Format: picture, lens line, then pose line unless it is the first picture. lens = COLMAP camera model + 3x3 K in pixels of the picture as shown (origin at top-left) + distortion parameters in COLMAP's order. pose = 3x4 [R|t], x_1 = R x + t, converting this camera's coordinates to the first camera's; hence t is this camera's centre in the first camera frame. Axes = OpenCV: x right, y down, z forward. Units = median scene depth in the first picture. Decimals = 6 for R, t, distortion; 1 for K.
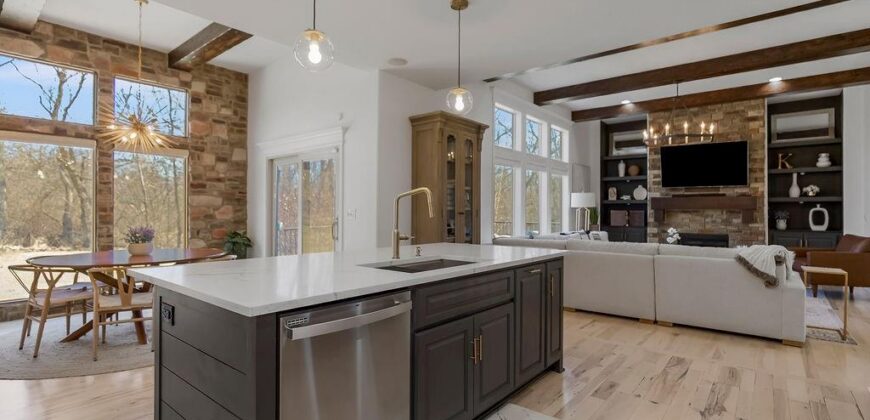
lens RADIAL K [[409.4, 0, 436.4], [0, 409.4, 210.0], [0, 0, 1]] dist [-0.004466, -0.000598]
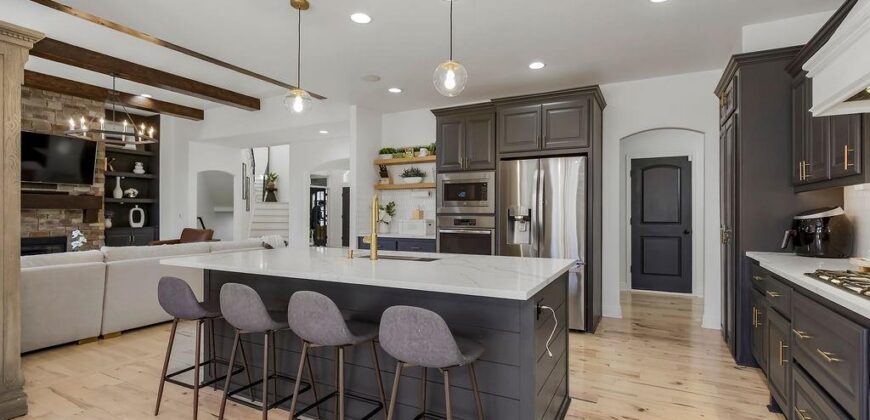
lens RADIAL K [[409.4, 0, 436.2], [0, 409.4, 210.4], [0, 0, 1]] dist [-0.004466, -0.000598]
pose [[-0.182755, -0.002719, 0.983155, -0.382423], [-0.012465, 0.999922, 0.000449, -0.009759], [-0.983079, -0.012173, -0.182775, 0.359703]]
